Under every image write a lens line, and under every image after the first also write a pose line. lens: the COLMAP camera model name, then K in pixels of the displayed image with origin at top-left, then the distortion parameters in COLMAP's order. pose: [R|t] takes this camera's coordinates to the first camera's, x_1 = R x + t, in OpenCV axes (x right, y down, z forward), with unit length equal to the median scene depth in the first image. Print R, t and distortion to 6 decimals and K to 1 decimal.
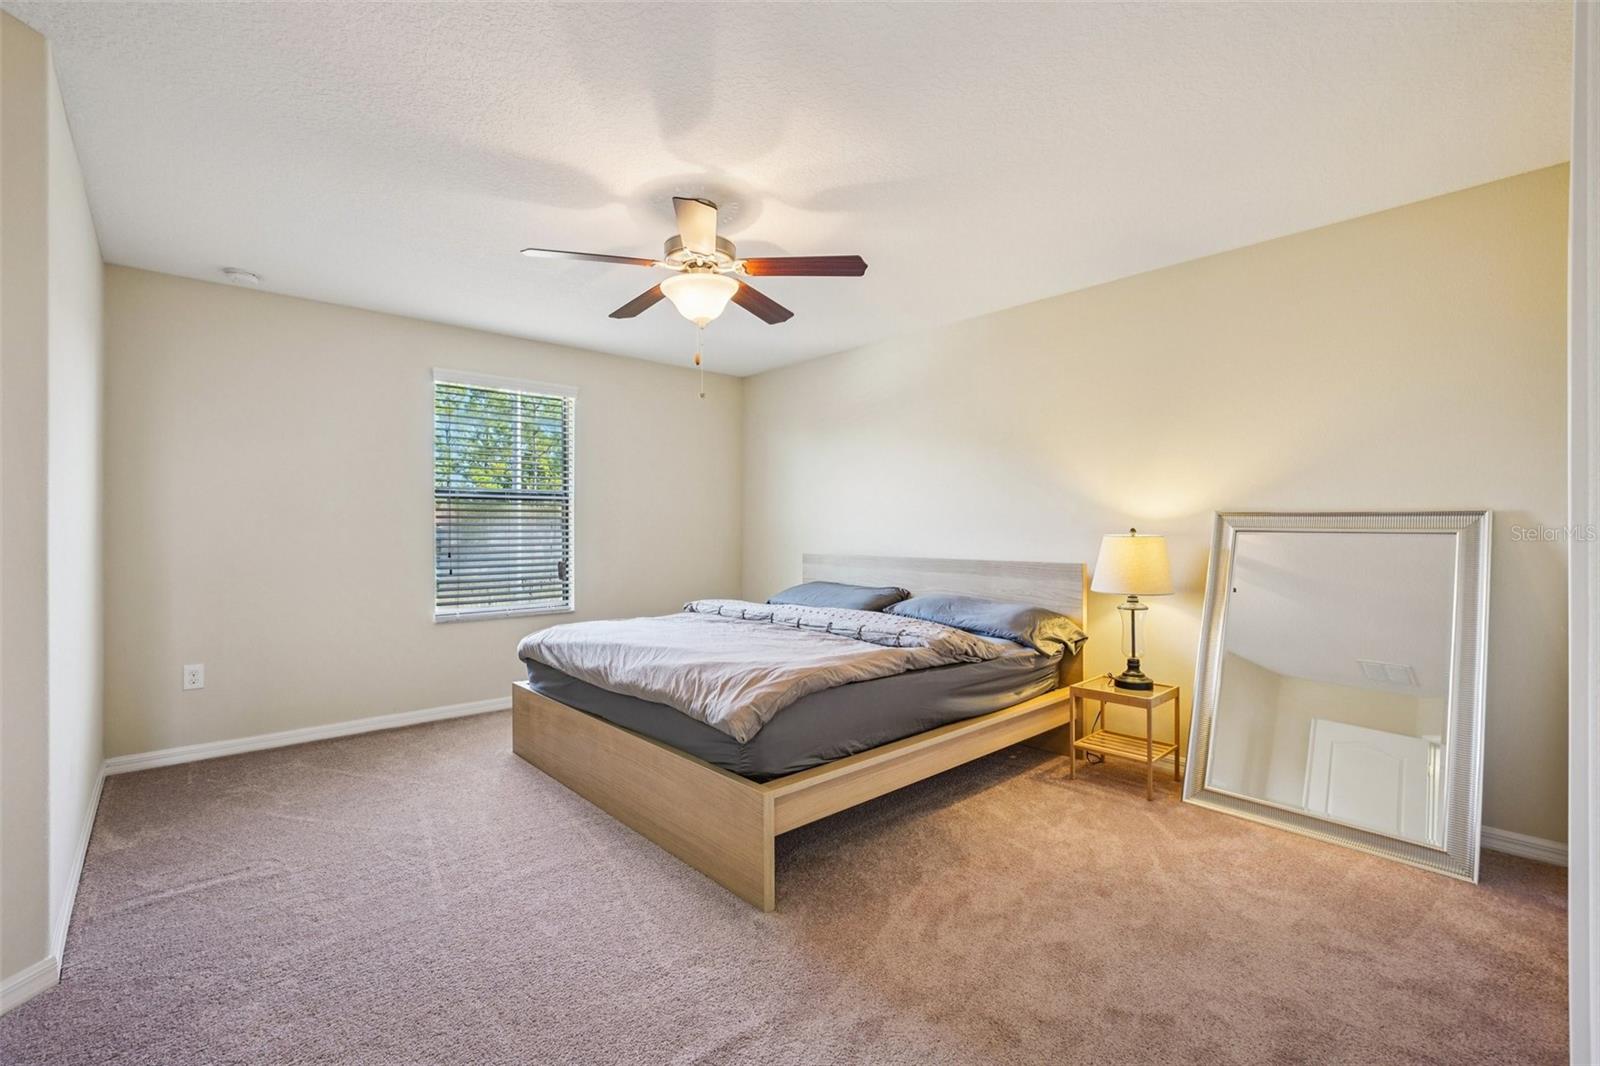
lens RADIAL K [[698.7, 0, 766.4], [0, 698.7, 537.1], [0, 0, 1]] dist [-0.002658, 0.001039]
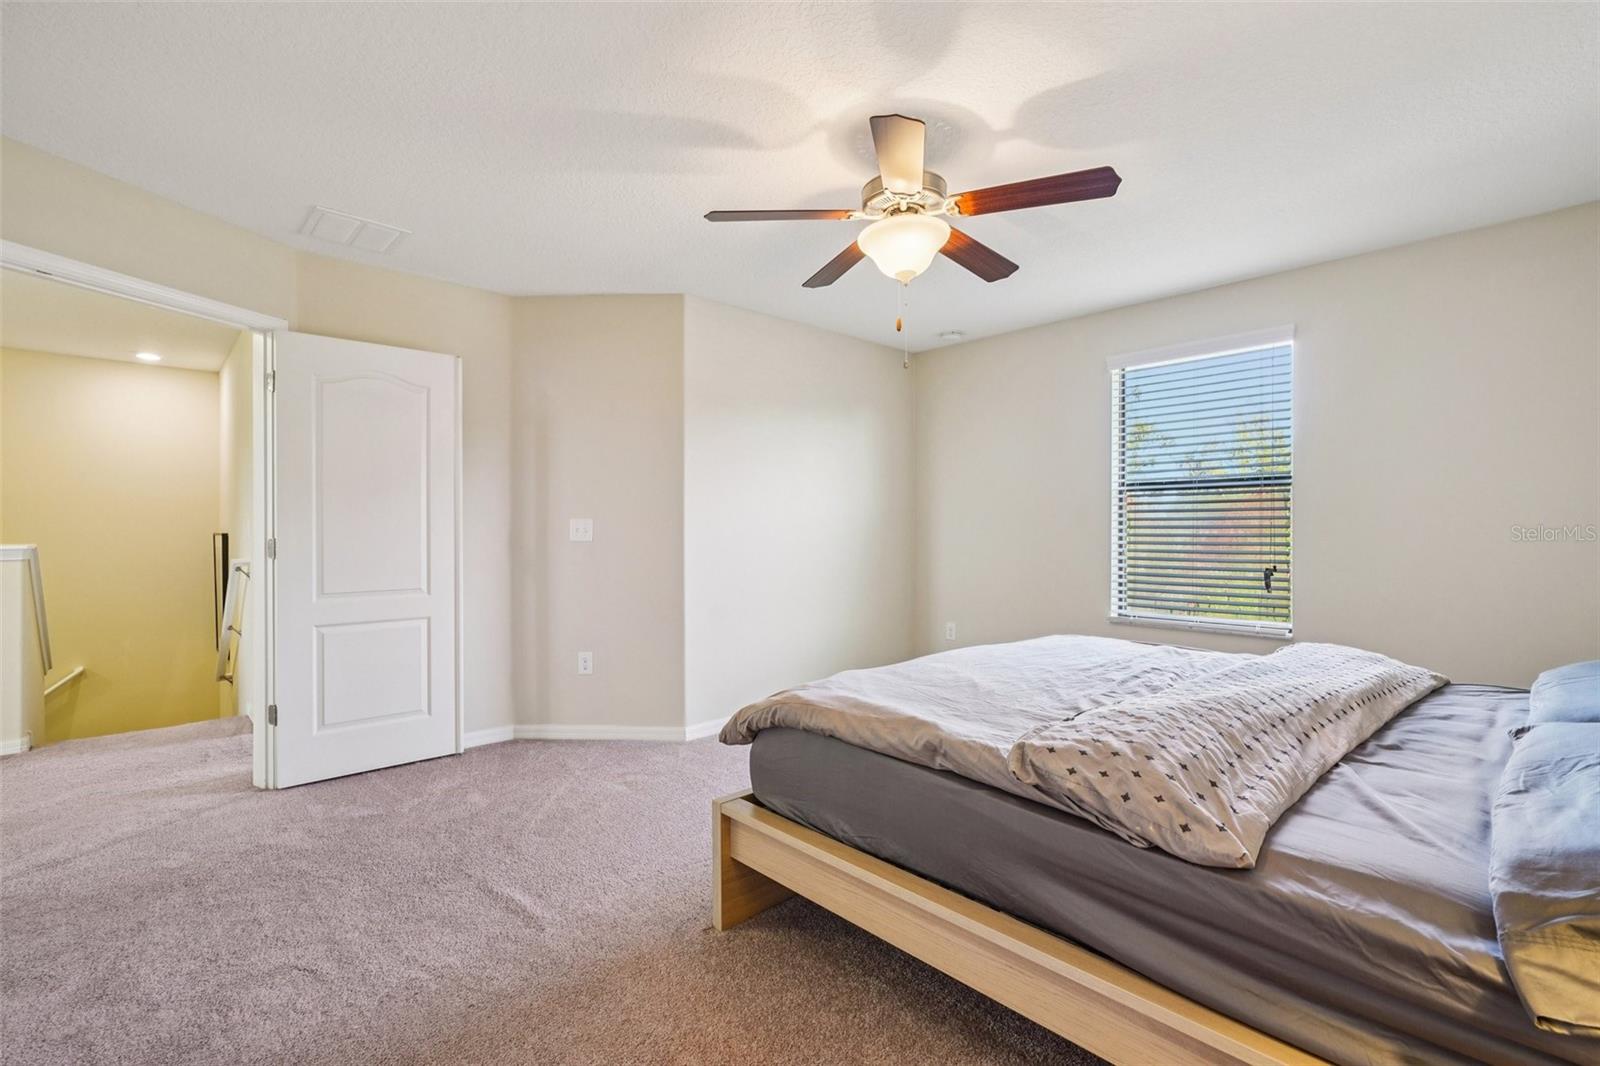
lens RADIAL K [[698.7, 0, 796.7], [0, 698.7, 534.3], [0, 0, 1]] dist [-0.002658, 0.001039]
pose [[0.049264, 0.008720, -0.998748, 0.720483], [-0.009401, 0.999922, 0.008266, -0.003357], [0.998742, 0.008982, 0.049342, 0.803968]]
